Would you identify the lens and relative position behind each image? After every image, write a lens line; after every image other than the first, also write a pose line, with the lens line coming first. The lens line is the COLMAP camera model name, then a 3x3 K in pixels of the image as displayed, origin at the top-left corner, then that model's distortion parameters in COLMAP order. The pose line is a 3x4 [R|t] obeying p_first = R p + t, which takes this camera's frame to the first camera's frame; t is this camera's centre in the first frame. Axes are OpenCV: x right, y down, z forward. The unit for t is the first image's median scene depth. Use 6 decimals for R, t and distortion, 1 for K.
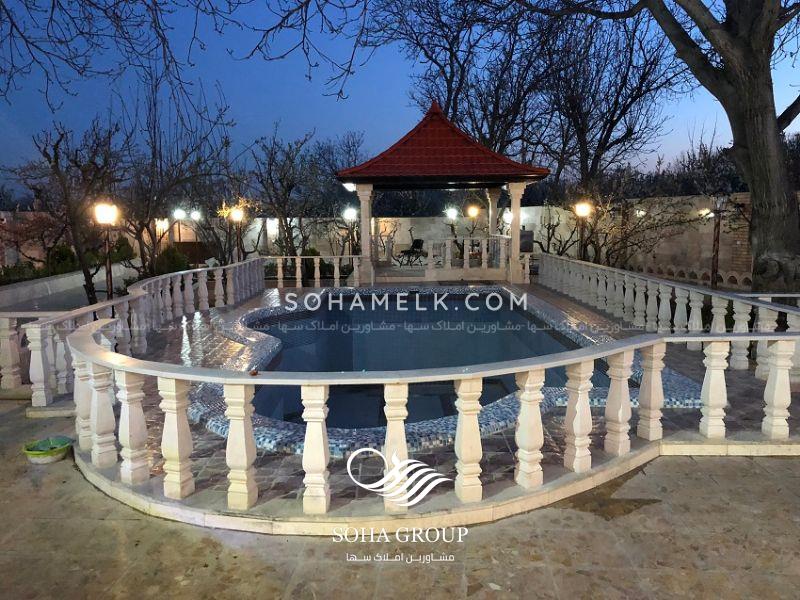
lens RADIAL K [[658.2, 0, 397.7], [0, 658.2, 300.3], [0, 0, 1]] dist [0.020643, -0.009561]
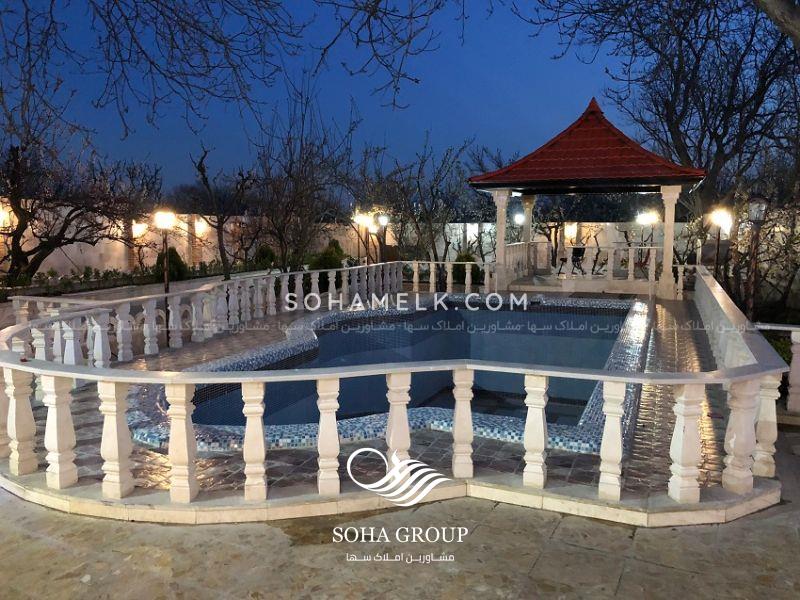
lens RADIAL K [[658.2, 0, 396.4], [0, 658.2, 299.7], [0, 0, 1]] dist [0.020643, -0.009561]
pose [[0.918300, 0.053138, -0.392303, 0.552495], [-0.055683, 0.998436, 0.004897, -0.025624], [0.391949, 0.017348, 0.919823, 0.114979]]
